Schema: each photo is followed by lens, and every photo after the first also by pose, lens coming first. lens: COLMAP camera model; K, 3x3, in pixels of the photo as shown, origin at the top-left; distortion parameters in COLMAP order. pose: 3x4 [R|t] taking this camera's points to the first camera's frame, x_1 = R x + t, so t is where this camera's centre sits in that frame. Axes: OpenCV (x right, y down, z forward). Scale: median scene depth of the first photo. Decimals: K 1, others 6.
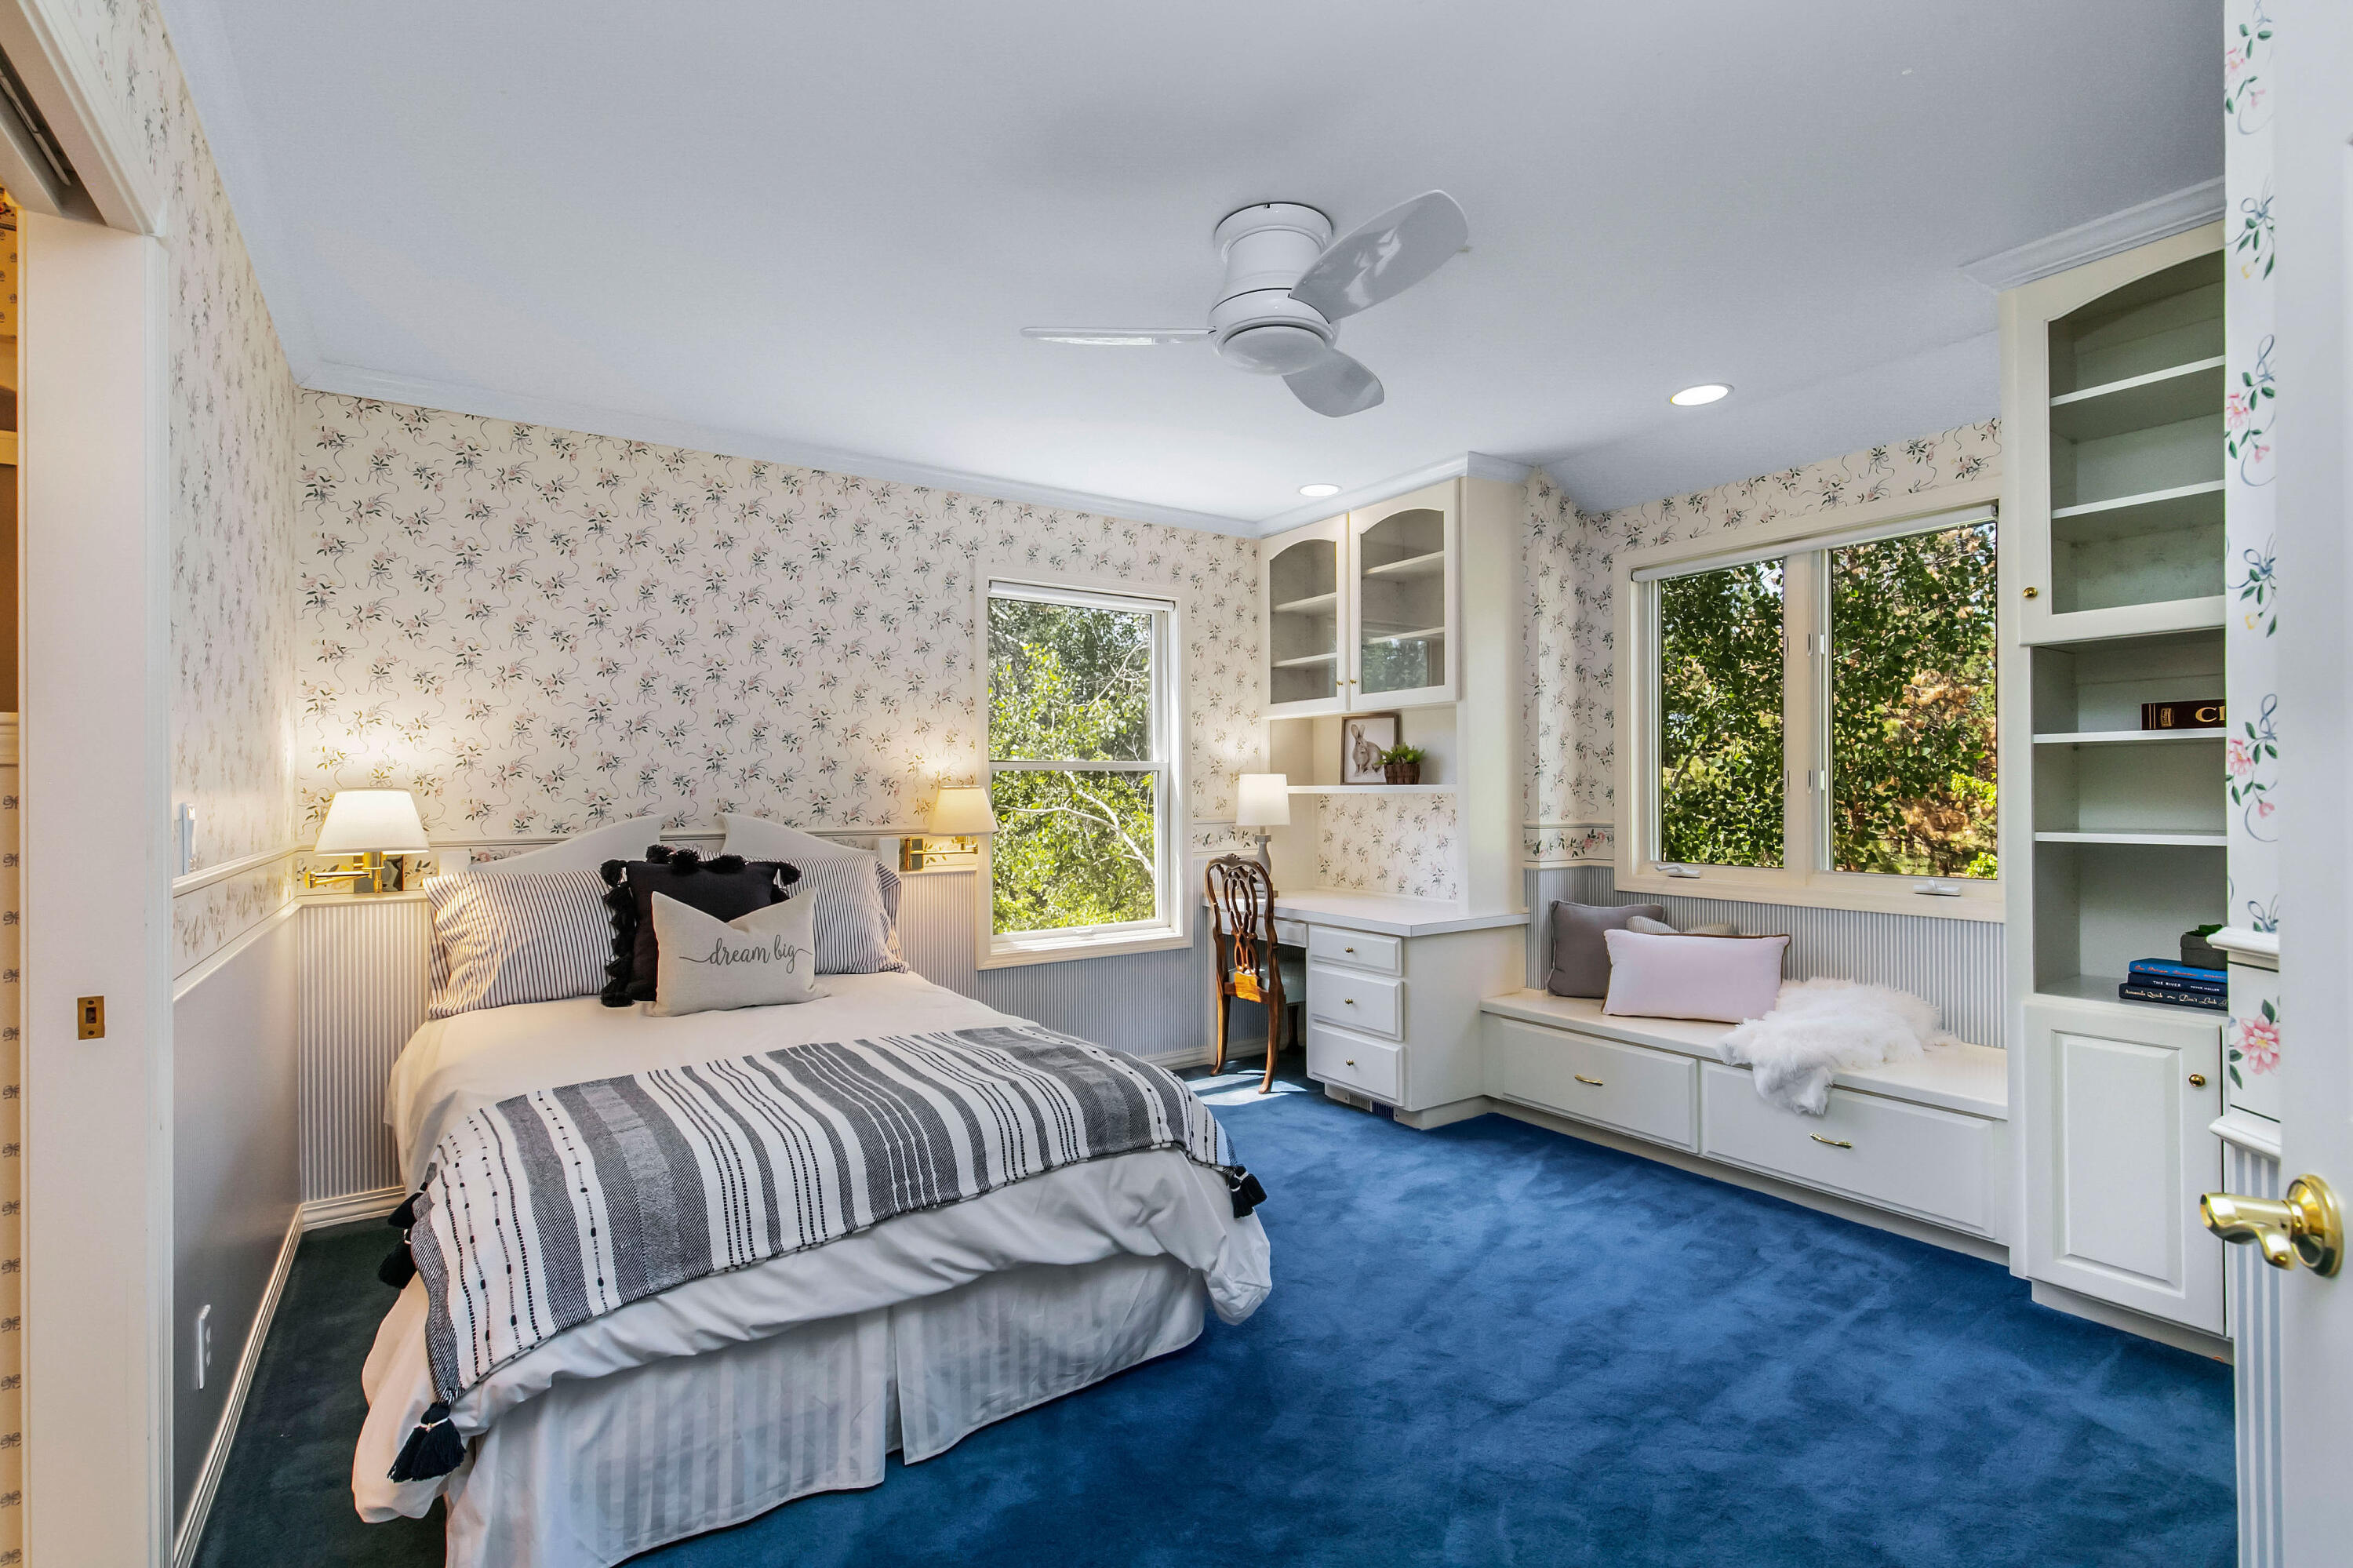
lens RADIAL K [[1087.9, 0, 1181.4], [0, 1087.9, 781.4], [0, 0, 1]] dist [-0.002563, -0.000053]
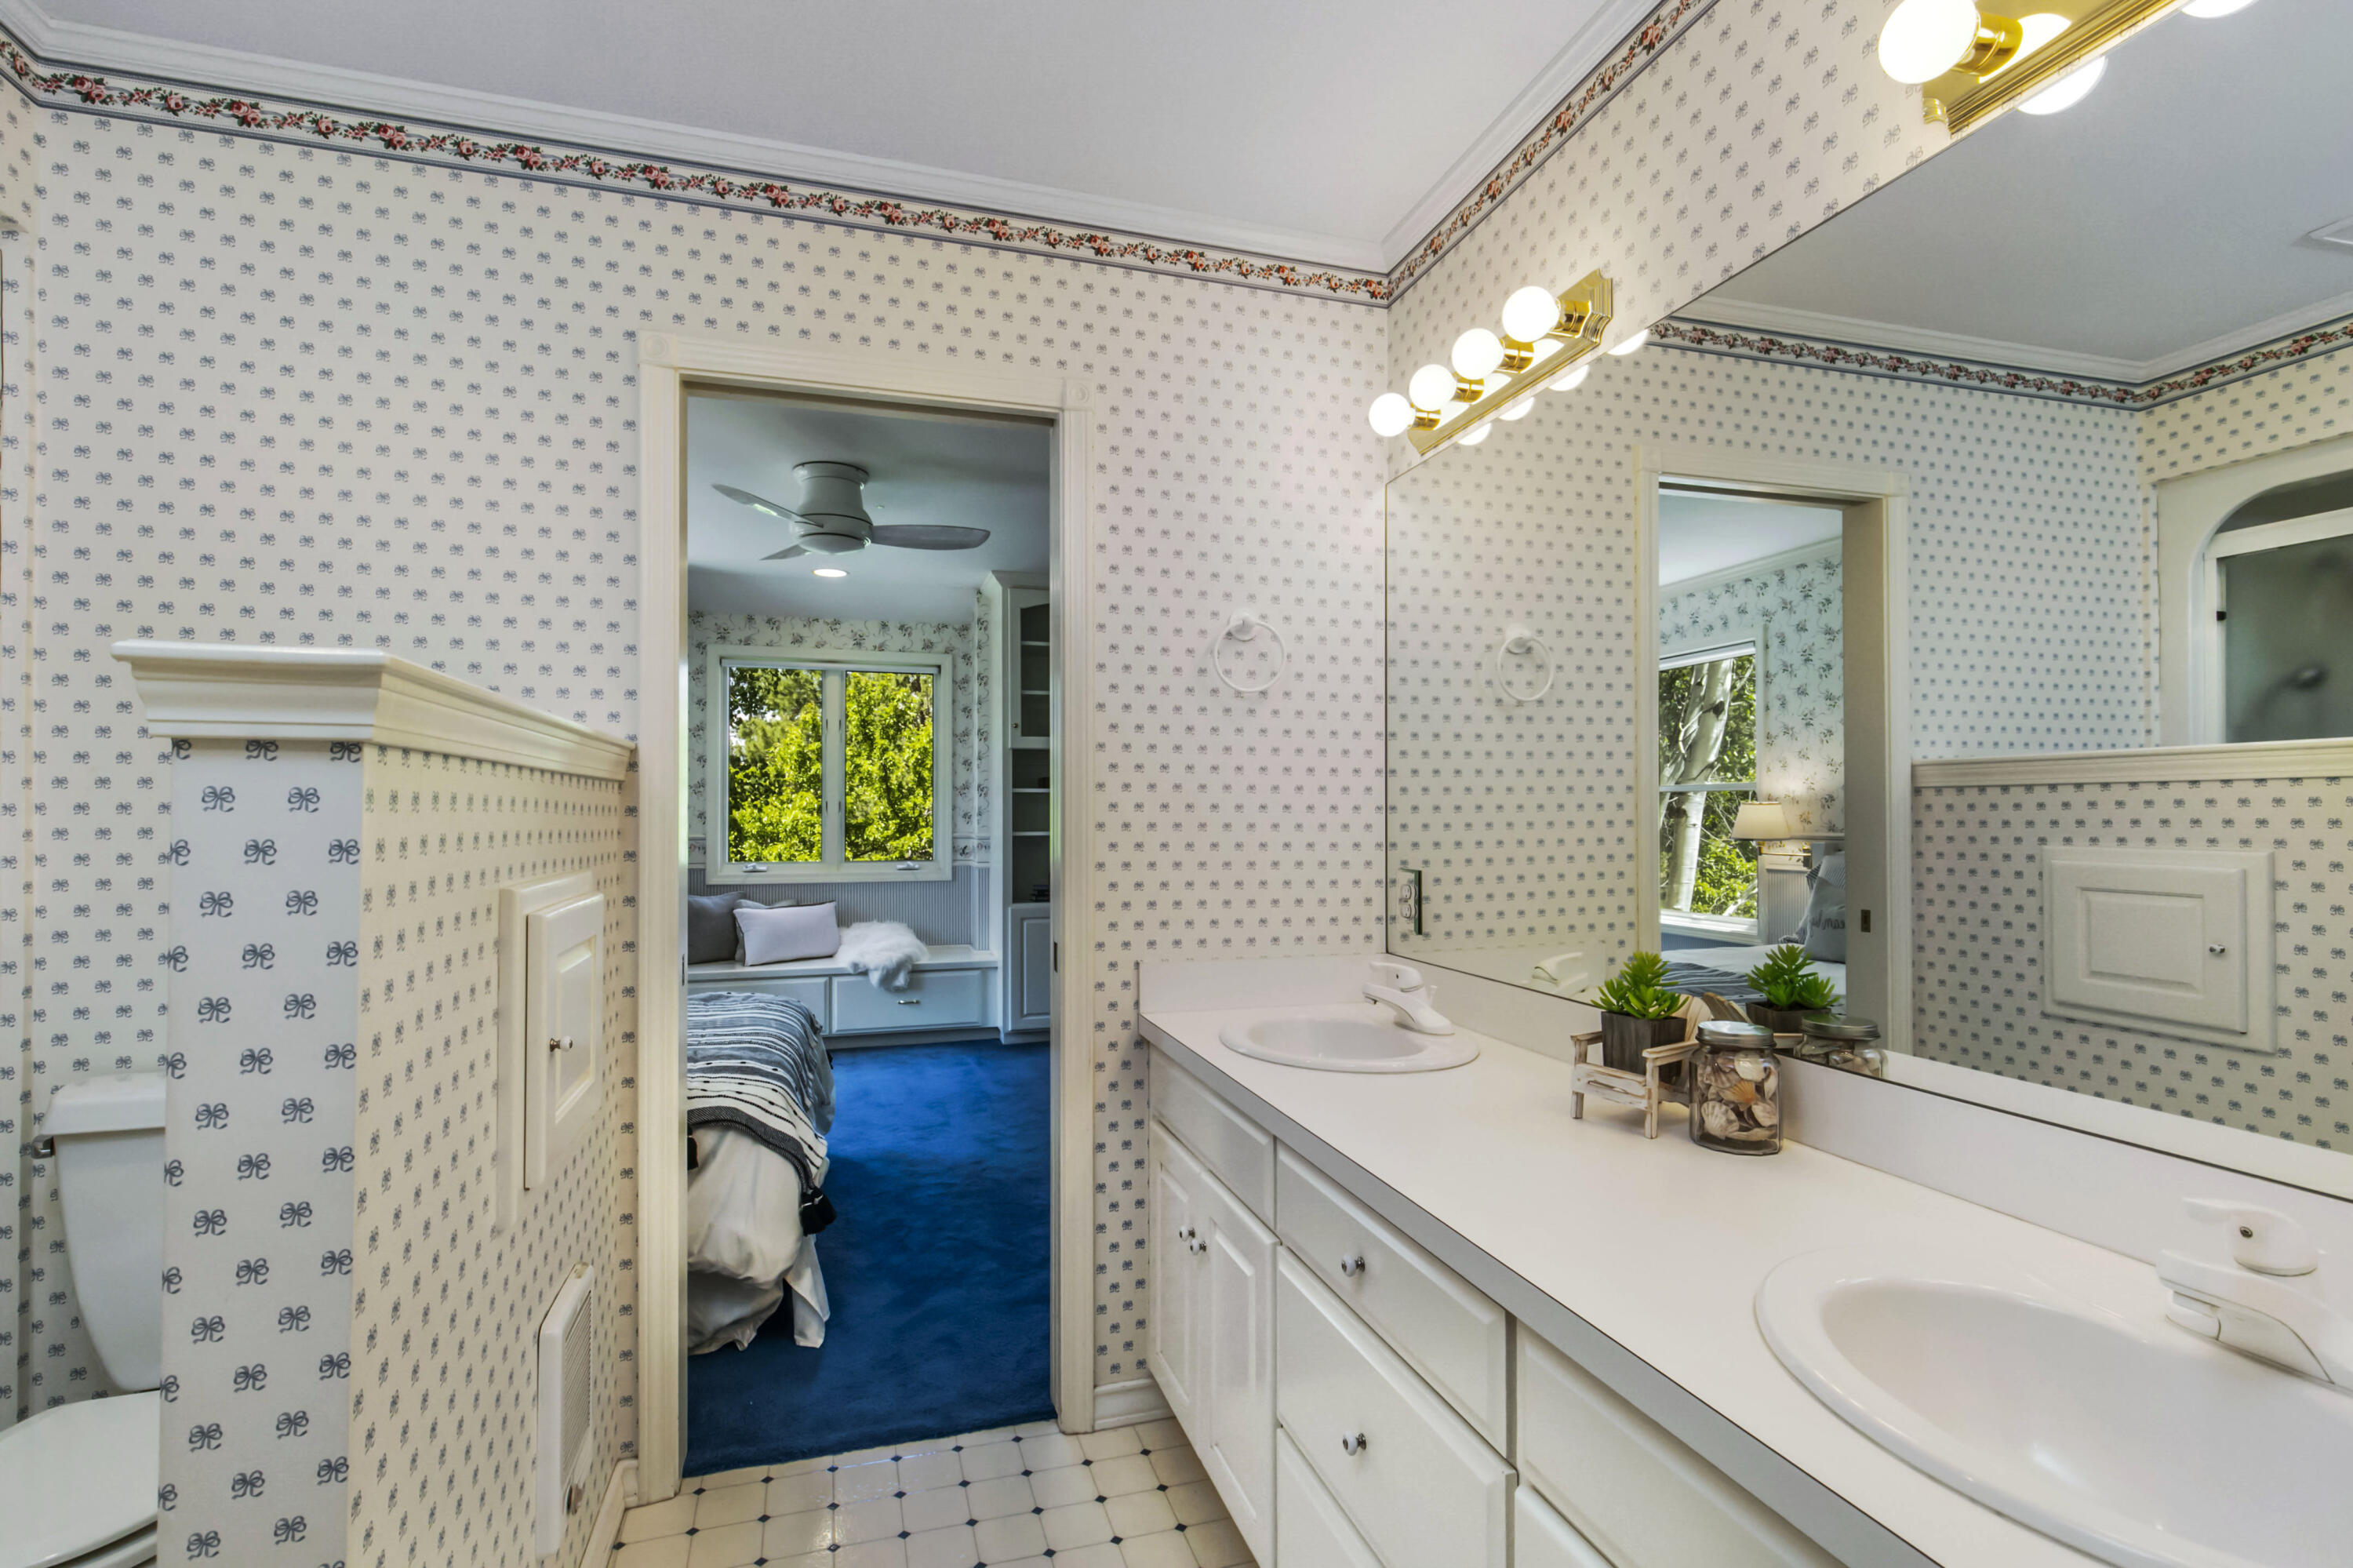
lens RADIAL K [[1087.9, 0, 1182.8], [0, 1087.9, 799.0], [0, 0, 1]] dist [-0.002563, -0.000053]
pose [[0.304325, 0.017909, 0.952400, -0.992639], [-0.008557, 0.999834, -0.016067, 0.009528], [-0.952530, -0.003260, 0.304428, -0.007866]]
